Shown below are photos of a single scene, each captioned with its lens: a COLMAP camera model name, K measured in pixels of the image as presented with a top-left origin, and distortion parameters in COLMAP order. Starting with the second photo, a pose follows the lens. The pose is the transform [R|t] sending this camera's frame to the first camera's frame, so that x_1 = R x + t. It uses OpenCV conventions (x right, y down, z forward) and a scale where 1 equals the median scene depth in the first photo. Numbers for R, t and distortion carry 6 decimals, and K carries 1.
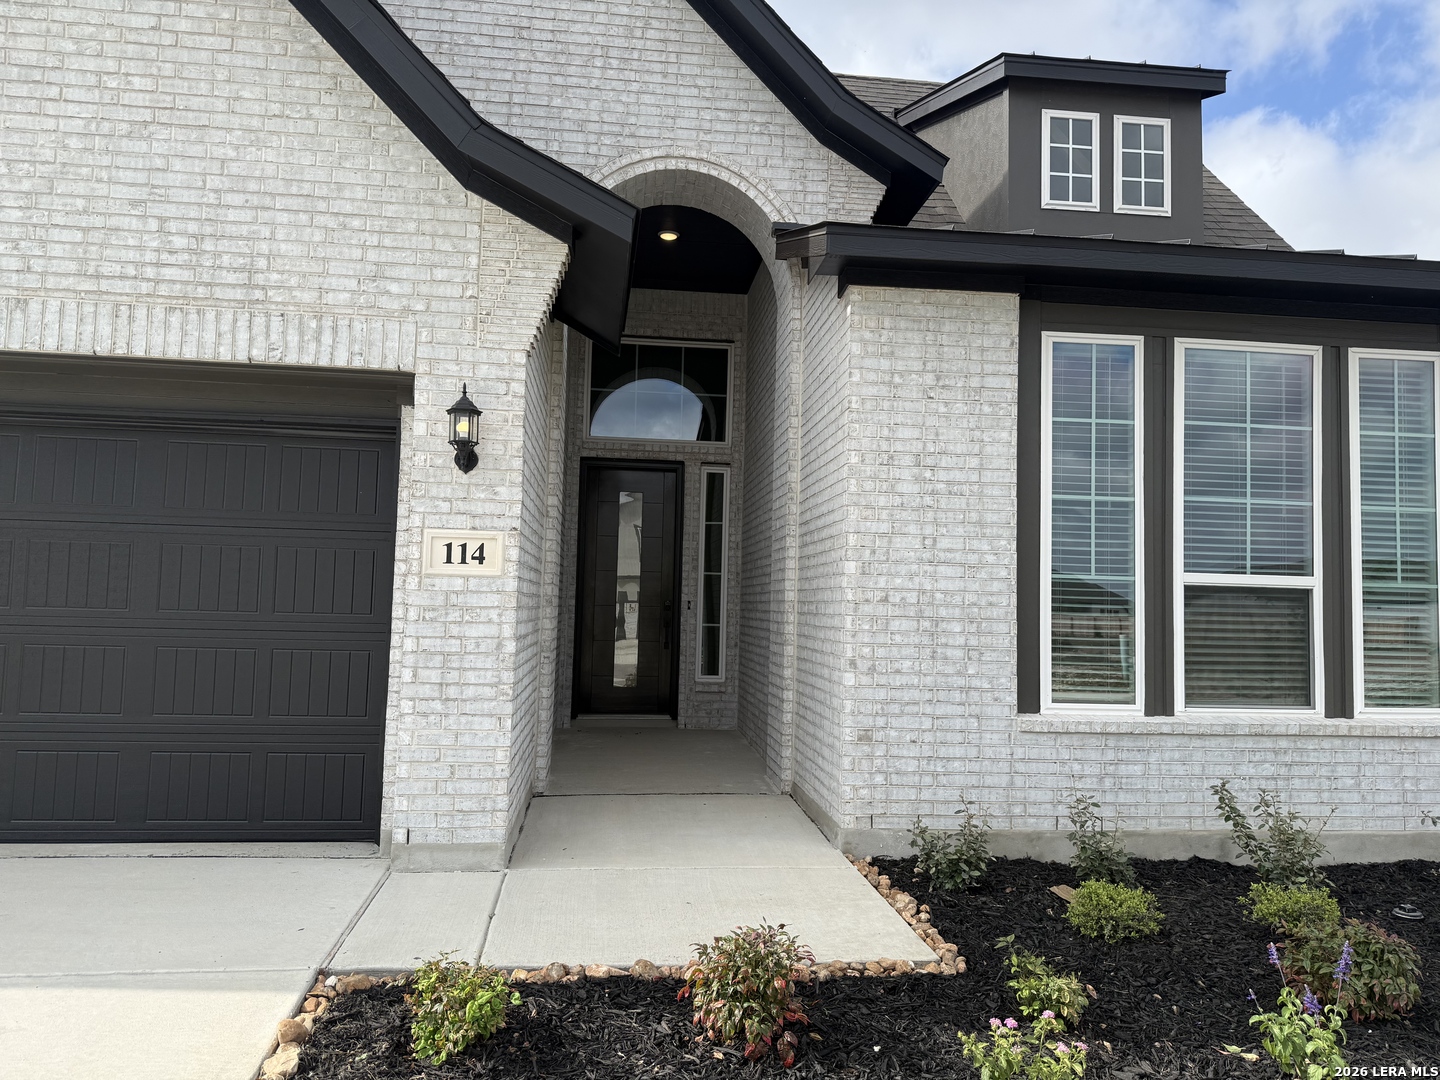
lens RADIAL K [[997.5, 0, 717.4], [0, 997.5, 547.7], [0, 0, 1]] dist [0.067864, -0.002170]
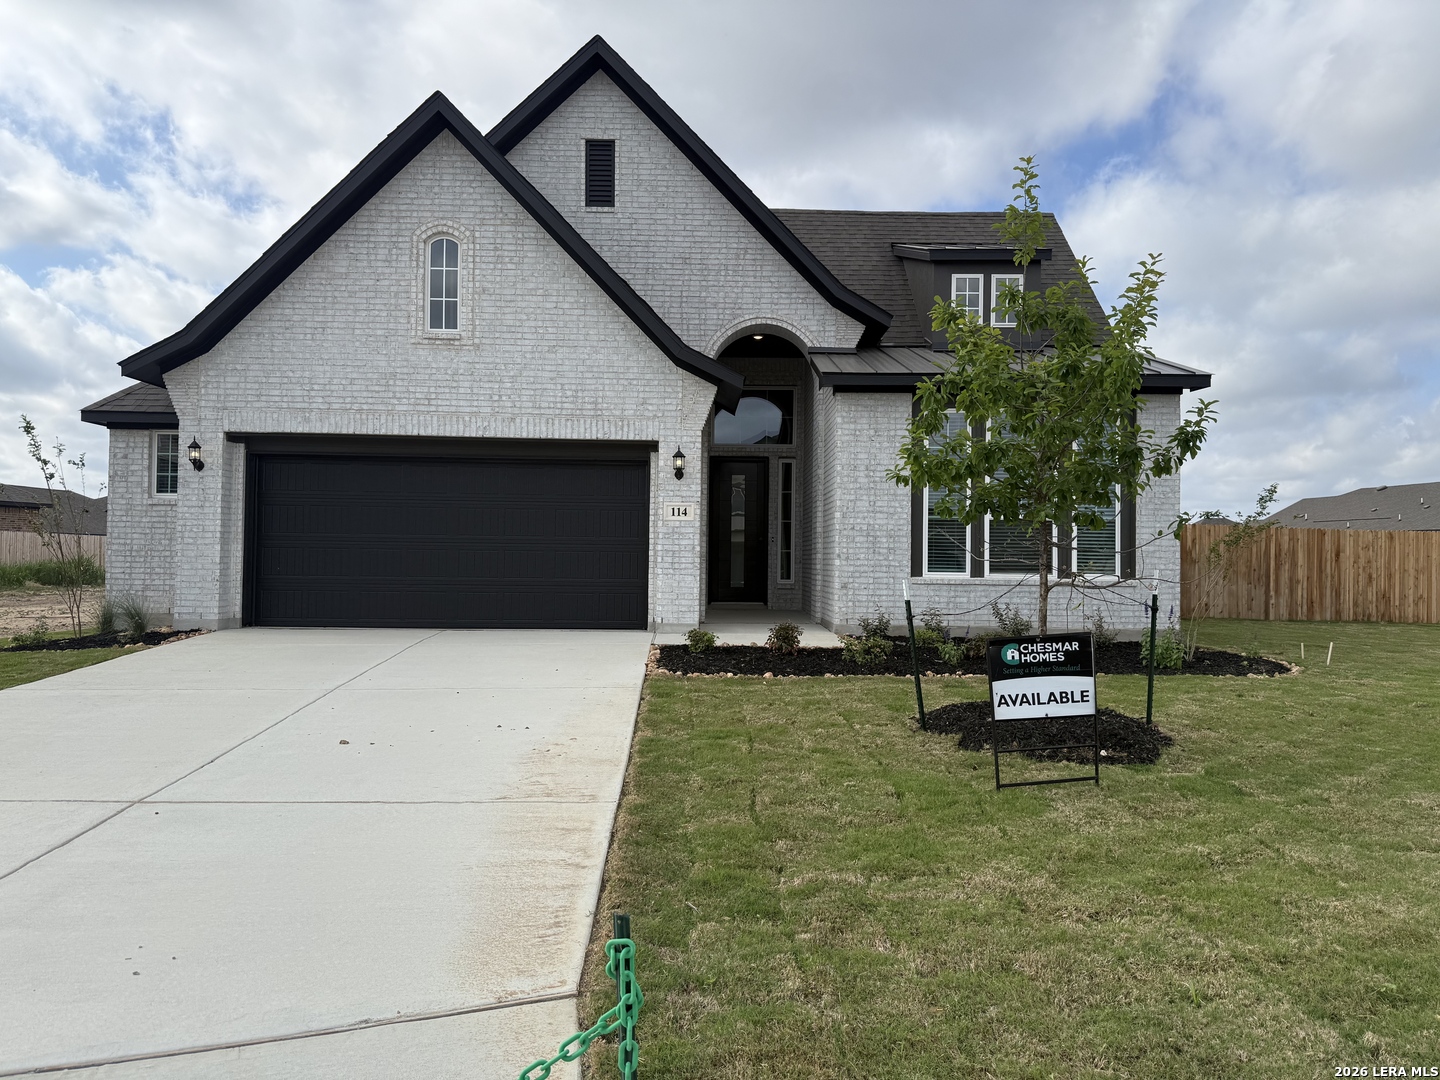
lens RADIAL K [[997.5, 0, 717.4], [0, 997.5, 547.7], [0, 0, 1]] dist [0.067864, -0.002170]
pose [[0.995307, -0.014661, -0.095656, 0.075830], [0.018859, 0.998891, 0.043135, -0.009561], [0.094917, -0.044736, 0.994479, -1.360107]]
